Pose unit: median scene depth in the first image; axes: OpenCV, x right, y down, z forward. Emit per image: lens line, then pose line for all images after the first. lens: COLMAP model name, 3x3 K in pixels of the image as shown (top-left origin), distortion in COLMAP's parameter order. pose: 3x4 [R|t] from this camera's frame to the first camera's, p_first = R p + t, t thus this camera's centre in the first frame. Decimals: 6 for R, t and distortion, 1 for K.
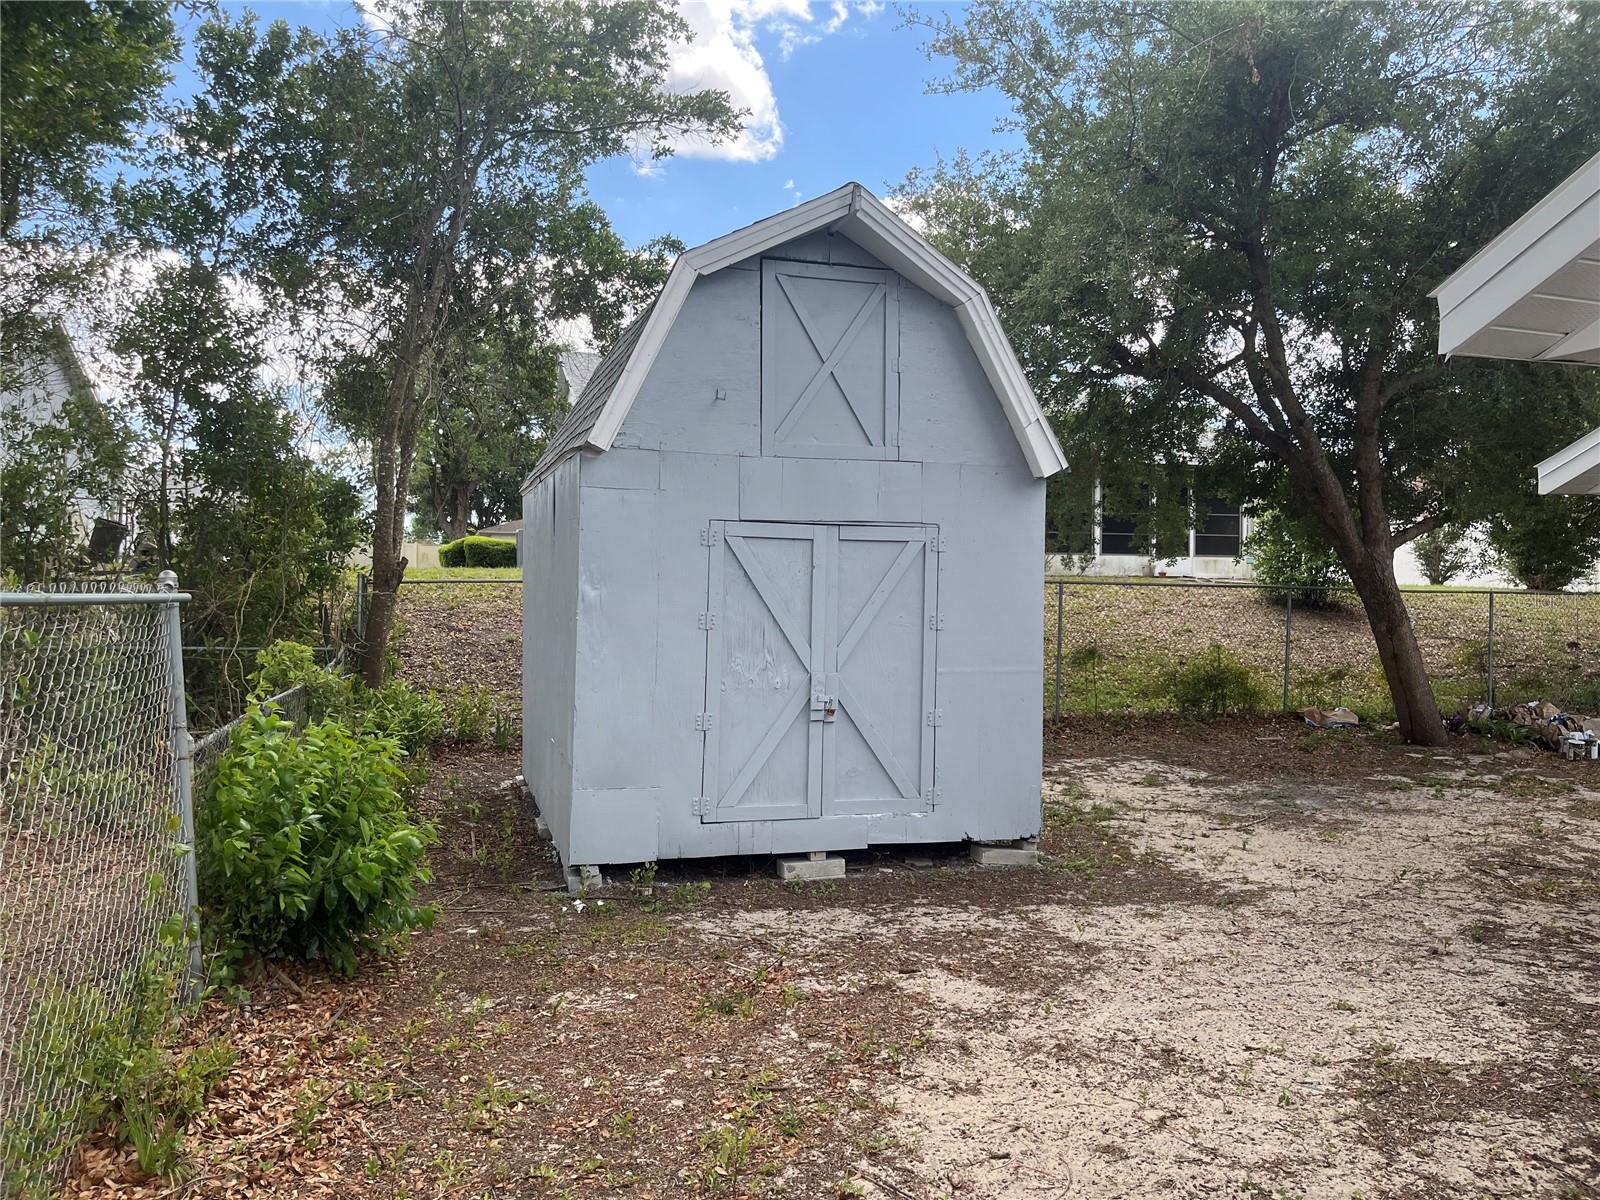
lens RADIAL K [[1204.1, 0, 802.0], [0, 1204.1, 602.2], [0, 0, 1]] dist [0.072938, -0.105920]
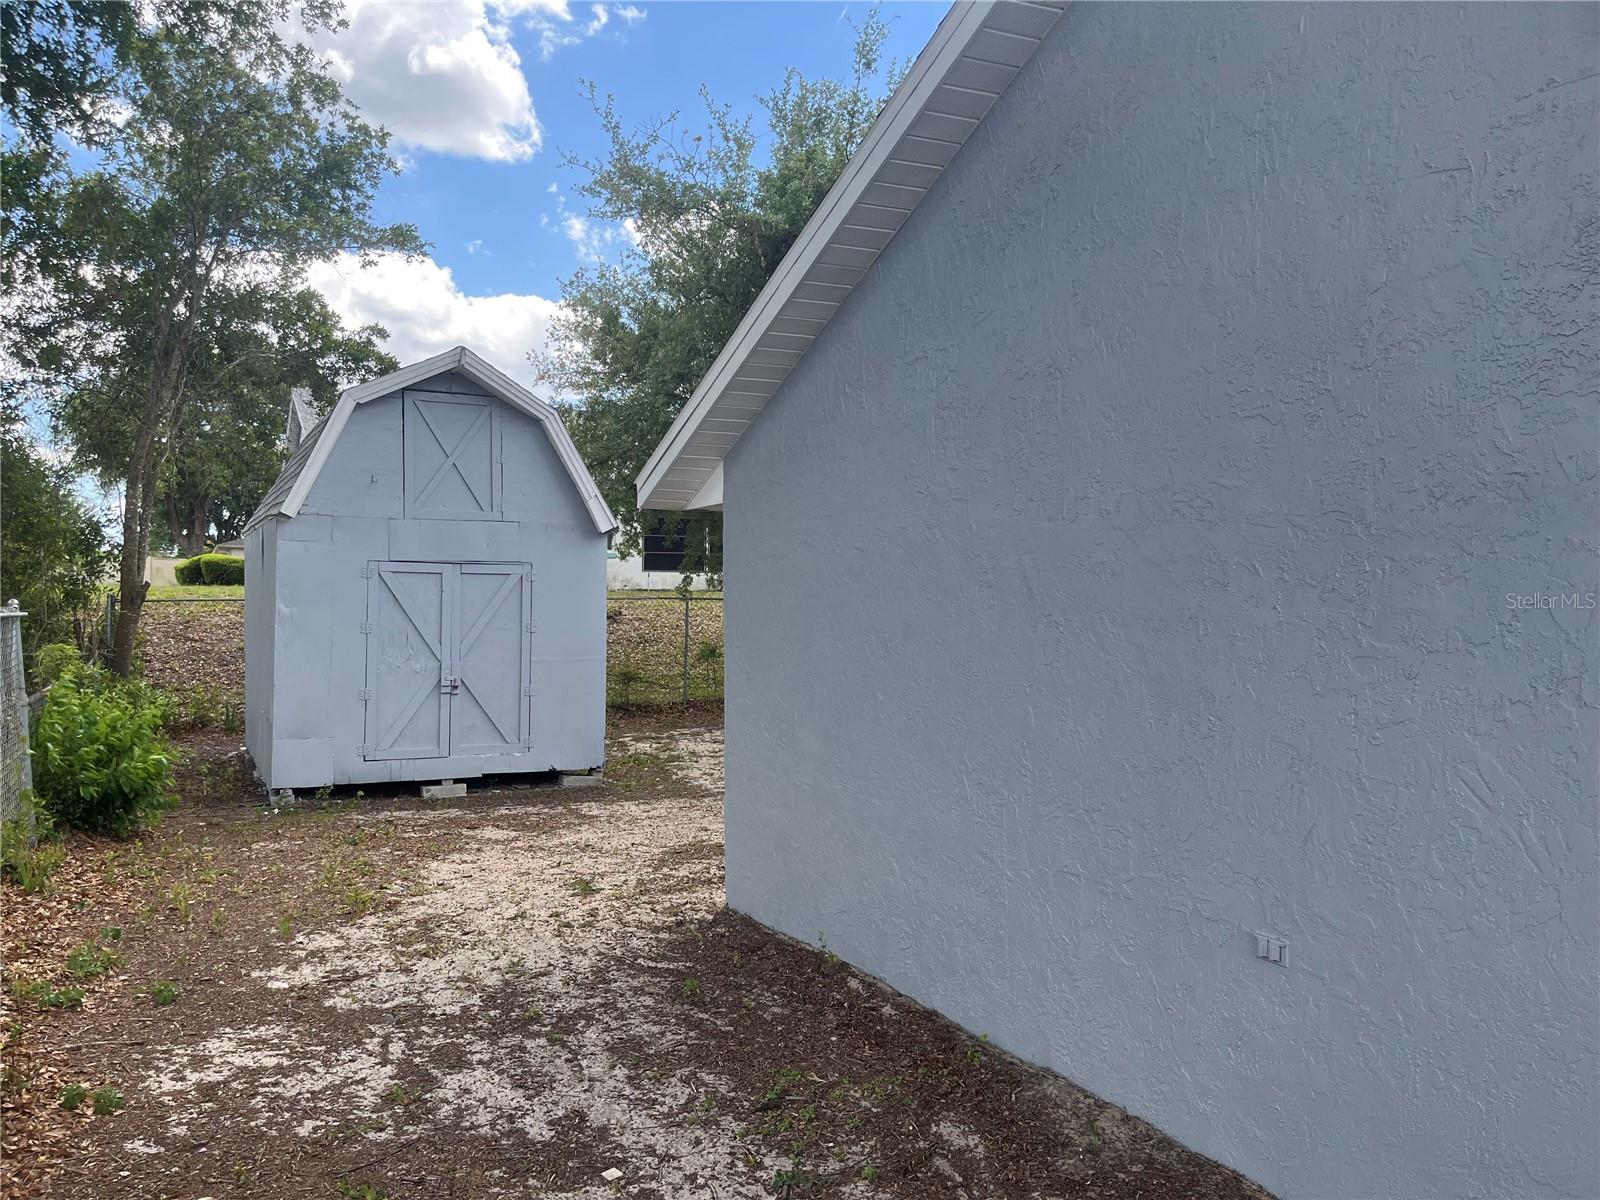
lens RADIAL K [[1352.7, 0, 799.2], [0, 1352.7, 619.4], [0, 0, 1]] dist [0.081447, -0.000688]
pose [[0.990803, -0.007400, 0.135113, 0.215638], [0.006851, 0.999966, 0.004530, 0.001247], [-0.135142, -0.003562, 0.990820, -0.733066]]
